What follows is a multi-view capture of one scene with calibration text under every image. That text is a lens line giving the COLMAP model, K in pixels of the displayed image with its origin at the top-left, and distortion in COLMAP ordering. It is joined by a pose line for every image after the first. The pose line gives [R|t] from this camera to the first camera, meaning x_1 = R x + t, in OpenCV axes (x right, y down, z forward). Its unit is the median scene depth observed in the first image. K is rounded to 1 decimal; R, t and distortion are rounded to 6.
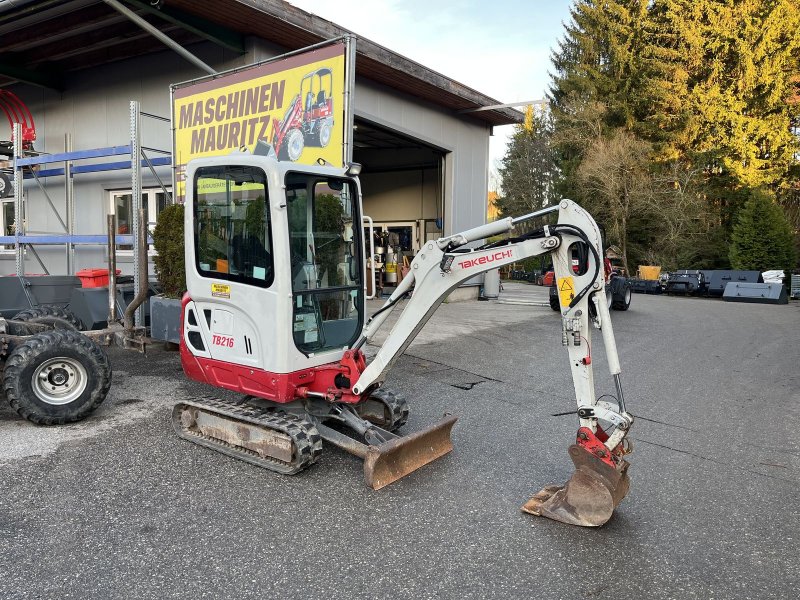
lens RADIAL K [[621.2, 0, 396.9], [0, 621.2, 306.8], [0, 0, 1]] dist [-0.008066, -0.001276]
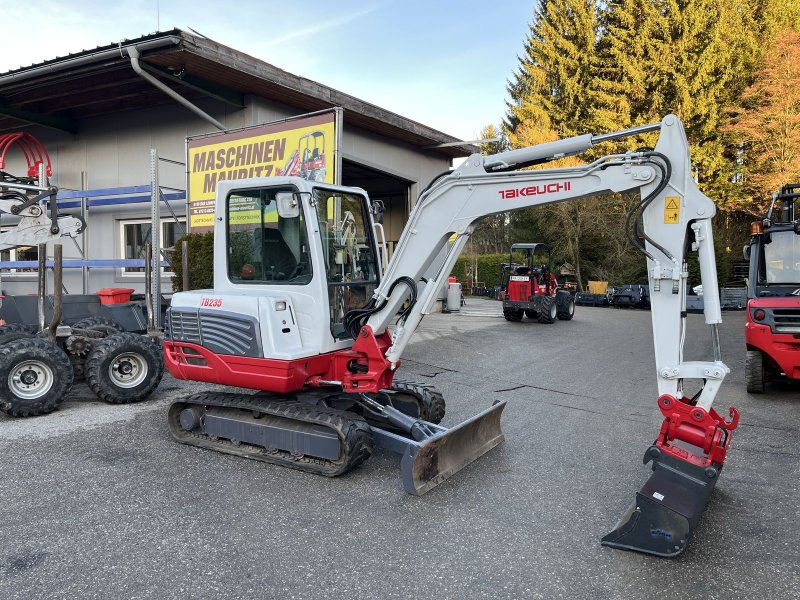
lens RADIAL K [[621.2, 0, 401.9], [0, 621.2, 298.2], [0, 0, 1]] dist [-0.008066, -0.001276]
pose [[0.997991, -0.012084, 0.062193, -0.011741], [0.014747, 0.998986, -0.042544, 0.010015], [-0.061616, 0.043376, 0.997157, -0.127372]]
